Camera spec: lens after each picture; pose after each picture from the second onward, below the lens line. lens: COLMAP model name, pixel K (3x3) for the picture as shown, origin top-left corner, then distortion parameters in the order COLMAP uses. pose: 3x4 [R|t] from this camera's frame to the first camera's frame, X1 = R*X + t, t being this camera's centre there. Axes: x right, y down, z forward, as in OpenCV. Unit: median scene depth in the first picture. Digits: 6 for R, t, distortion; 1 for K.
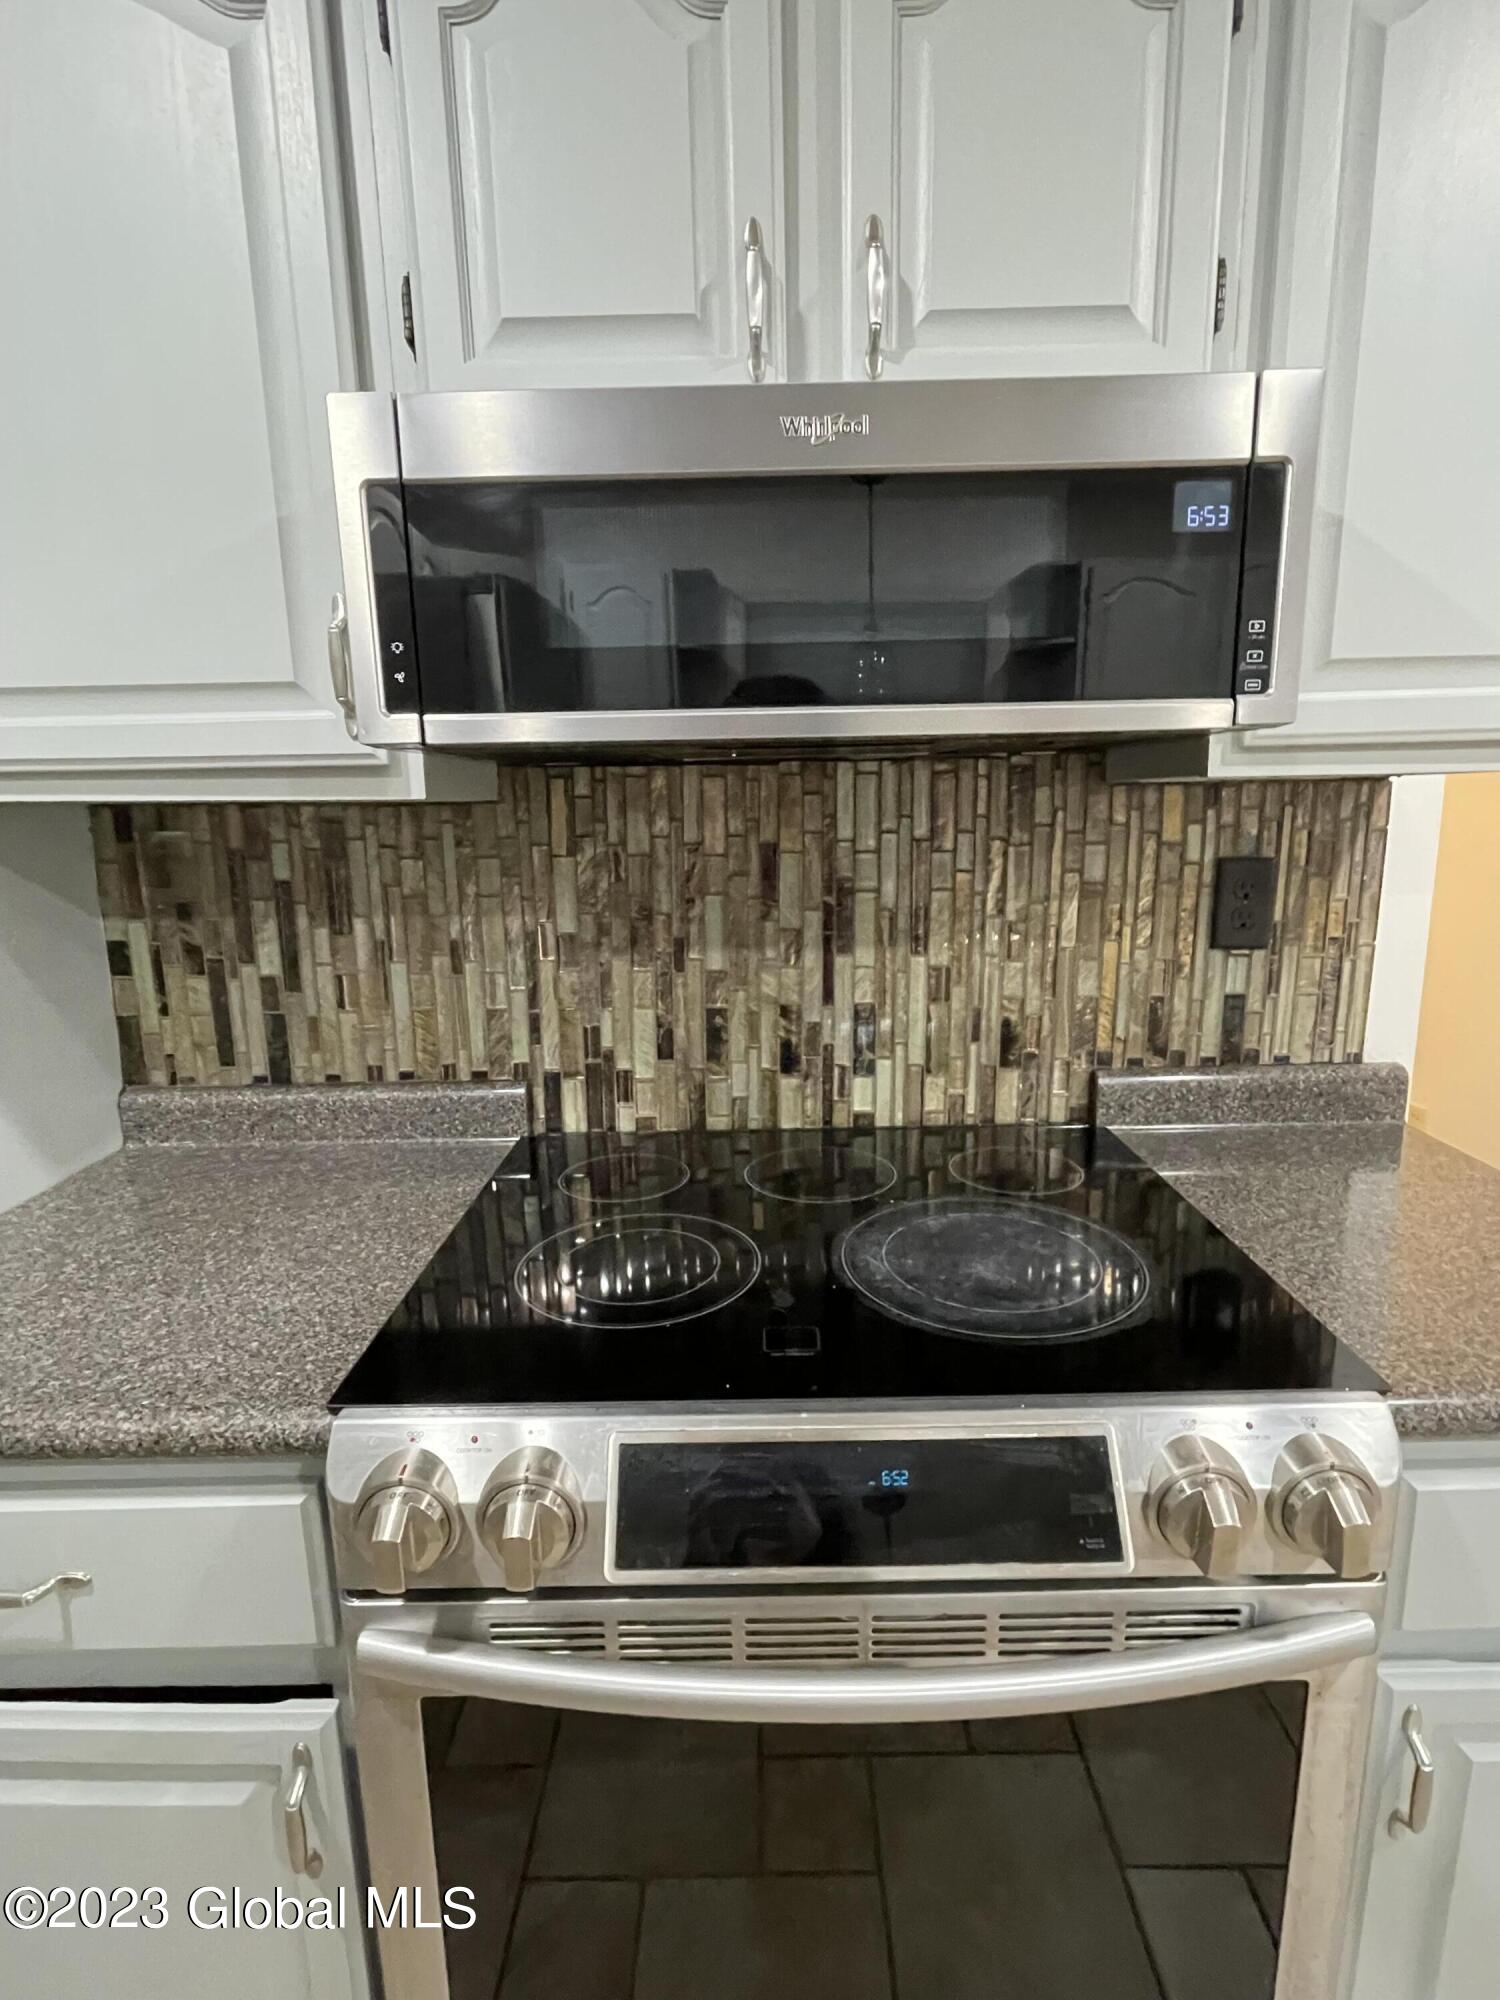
lens RADIAL K [[964.4, 0, 748.5], [0, 964.4, 988.8], [0, 0, 1]] dist [-0.004877, -0.000580]
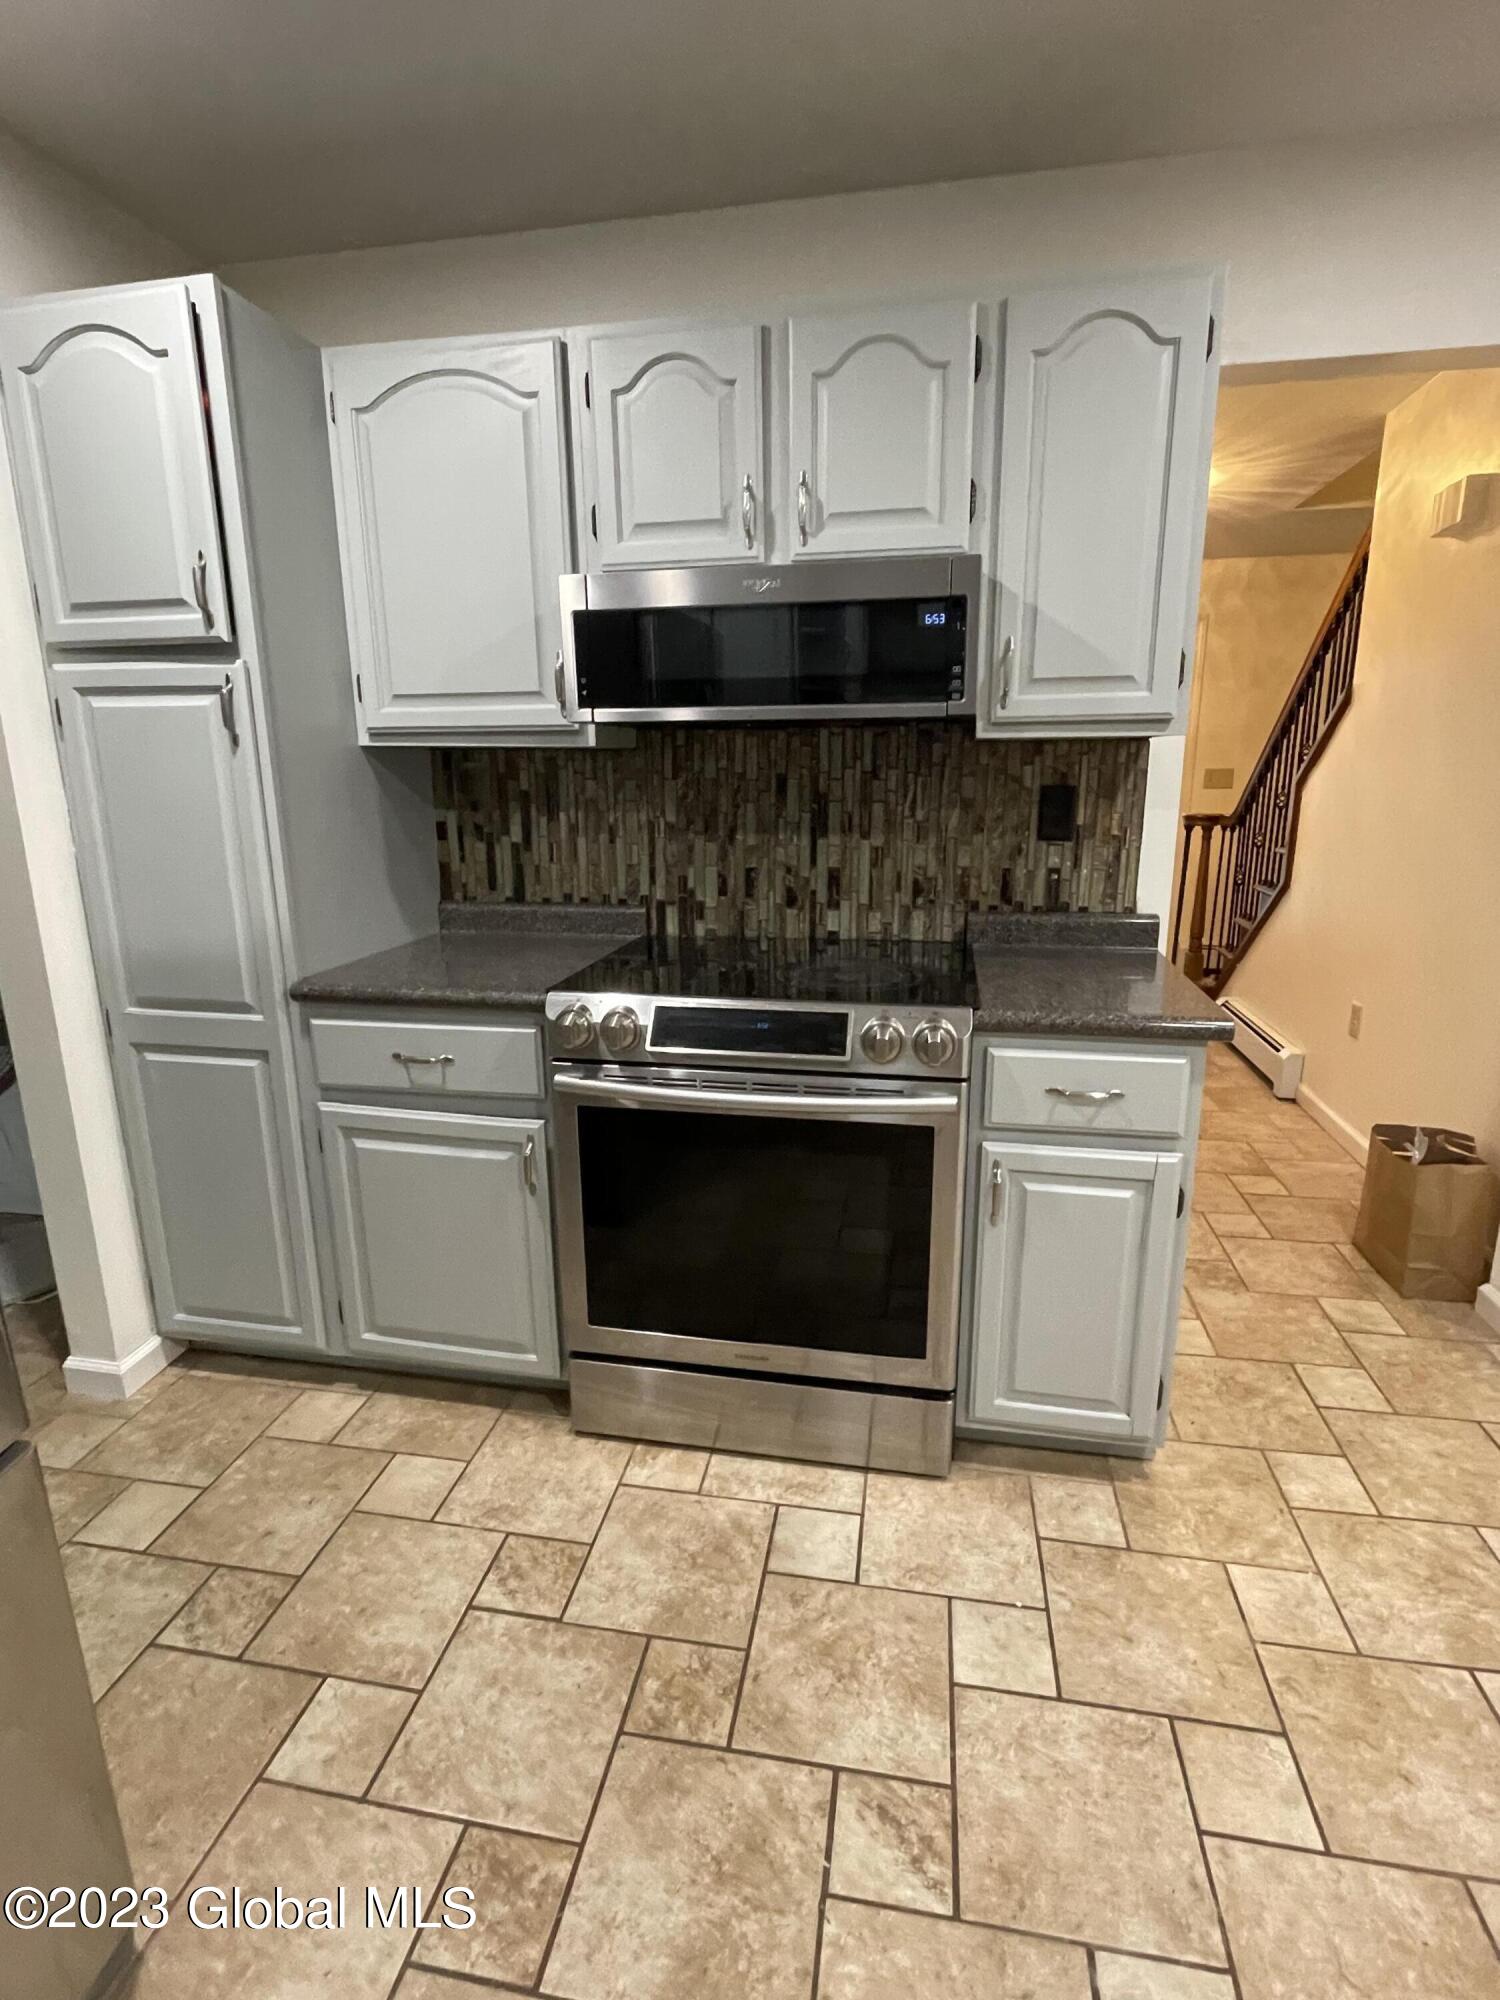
lens RADIAL K [[964.4, 0, 747.3], [0, 964.4, 997.6], [0, 0, 1]] dist [-0.004877, -0.000580]
pose [[0.981627, 0.055383, -0.182596, 0.303656], [-0.045125, 0.997186, 0.059862, 0.156697], [0.185397, -0.050523, 0.981364, -0.773445]]
